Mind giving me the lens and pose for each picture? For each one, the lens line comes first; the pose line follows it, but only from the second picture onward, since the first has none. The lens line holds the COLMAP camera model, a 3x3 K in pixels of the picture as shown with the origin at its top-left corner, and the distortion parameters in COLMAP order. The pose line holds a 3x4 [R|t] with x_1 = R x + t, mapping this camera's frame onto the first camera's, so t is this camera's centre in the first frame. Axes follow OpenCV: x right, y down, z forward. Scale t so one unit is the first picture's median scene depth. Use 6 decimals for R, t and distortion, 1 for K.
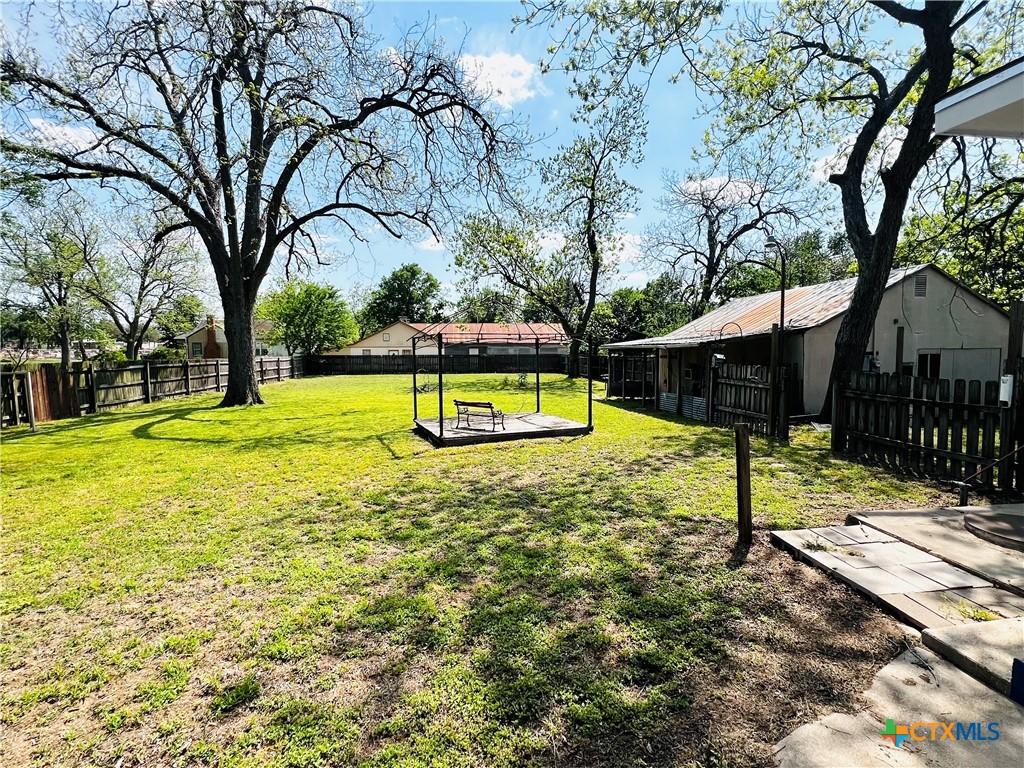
lens RADIAL K [[472.3, 0, 512.0], [0, 472.3, 384.0], [0, 0, 1]] dist [0.001804, 0.000291]
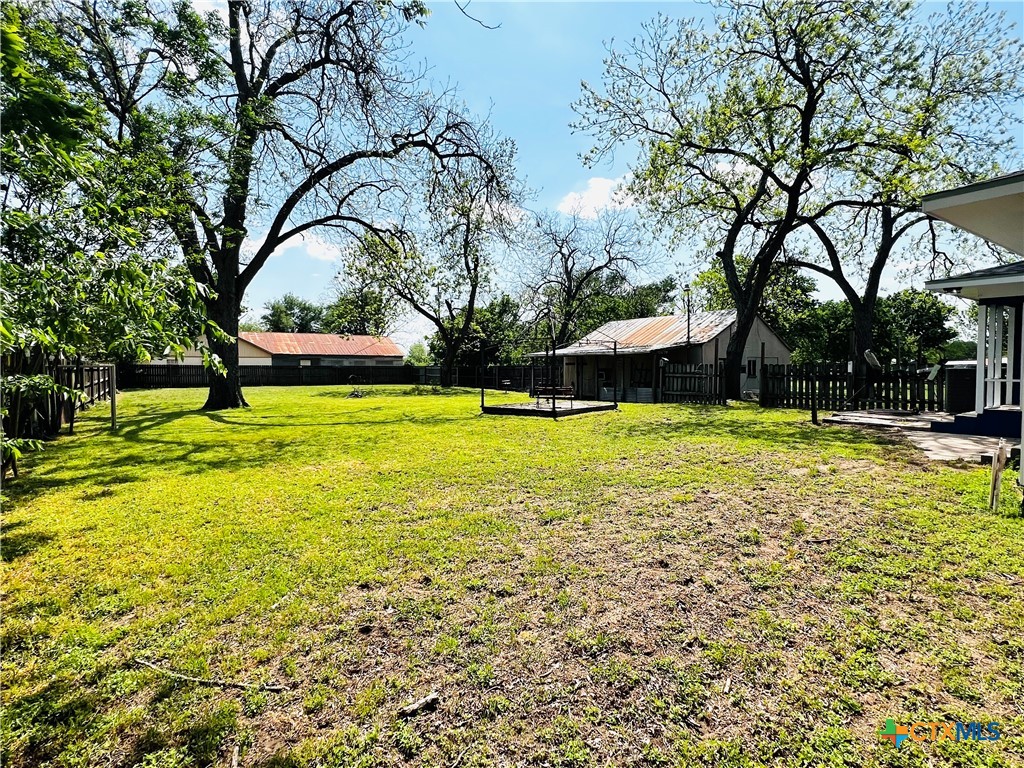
lens RADIAL K [[500.1, 0, 512.0], [0, 500.1, 384.0], [0, 0, 1]] dist [-0.001289, -0.000153]
pose [[0.891588, -0.009321, 0.452751, -0.704969], [0.026480, 0.999151, -0.031575, 0.056899], [-0.452072, 0.040141, 0.891078, -0.210618]]
